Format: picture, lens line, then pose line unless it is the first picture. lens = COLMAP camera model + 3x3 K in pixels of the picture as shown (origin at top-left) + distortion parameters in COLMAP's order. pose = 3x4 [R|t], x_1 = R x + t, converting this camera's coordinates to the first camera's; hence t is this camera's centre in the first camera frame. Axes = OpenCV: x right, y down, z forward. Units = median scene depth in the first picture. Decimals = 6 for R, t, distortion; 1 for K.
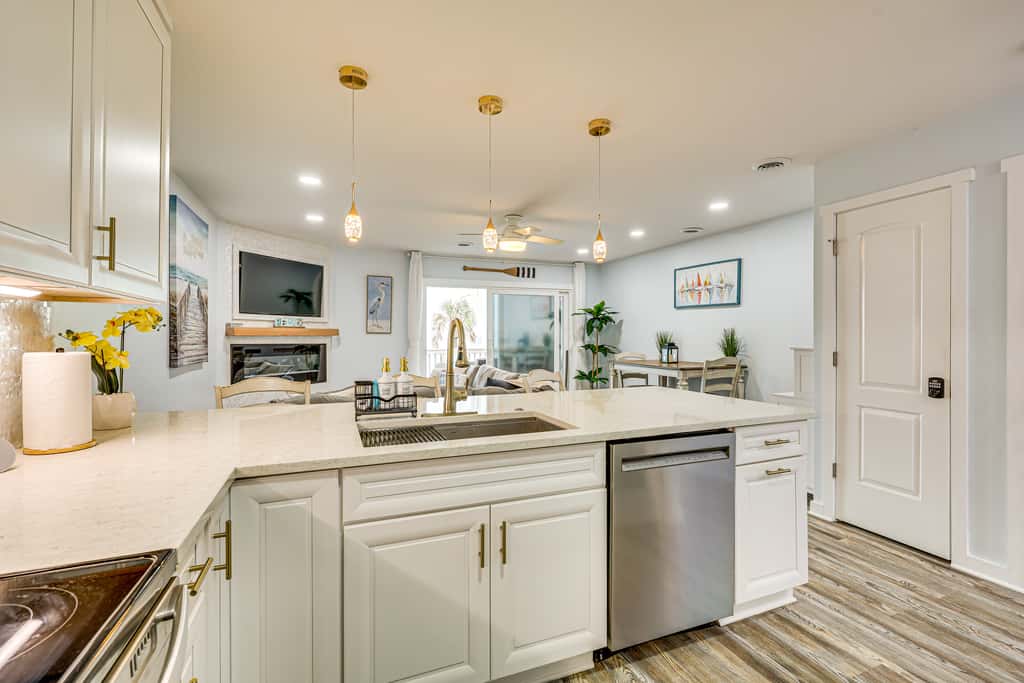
lens RADIAL K [[467.5, 0, 510.0], [0, 467.5, 336.5], [0, 0, 1]] dist [0.002655, 0.000086]
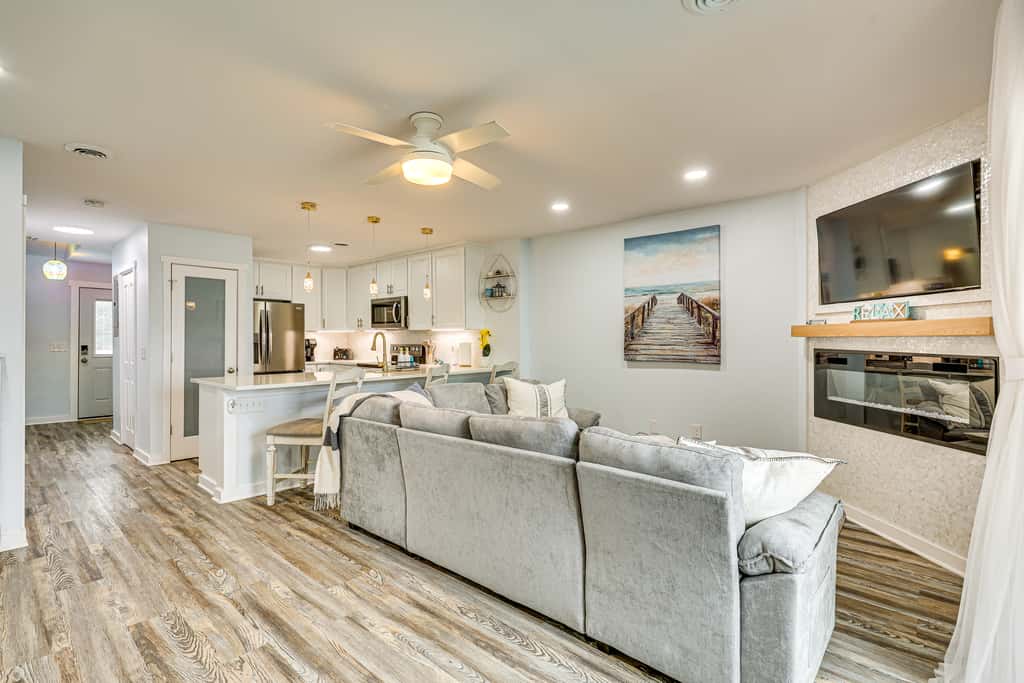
lens RADIAL K [[467.5, 0, 515.0], [0, 467.5, 339.6], [0, 0, 1]] dist [0.002655, 0.000086]
pose [[-0.898914, 0.000192, -0.438126, 0.128007], [-0.001434, 0.999993, 0.003380, 0.000509], [0.438123, 0.003667, -0.898907, 1.265009]]
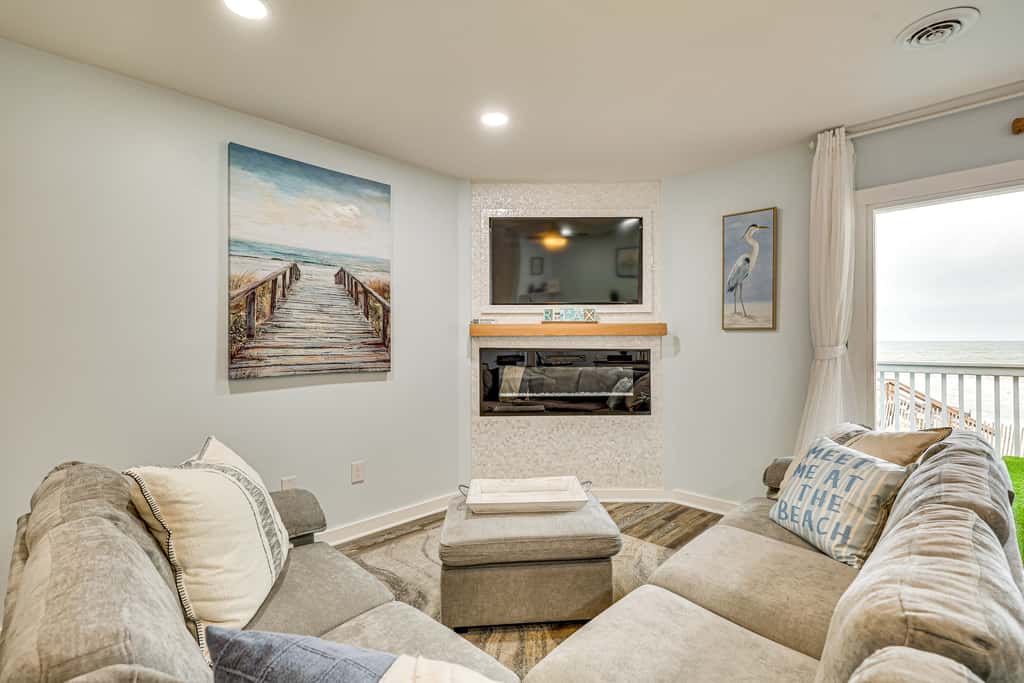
lens RADIAL K [[467.5, 0, 509.6], [0, 467.5, 338.4], [0, 0, 1]] dist [0.002655, 0.000086]
pose [[0.391099, -0.002989, -0.920344, 0.078939], [-0.000426, 0.999994, -0.003428, 0.003934], [0.920349, 0.001733, 0.391095, 0.658881]]
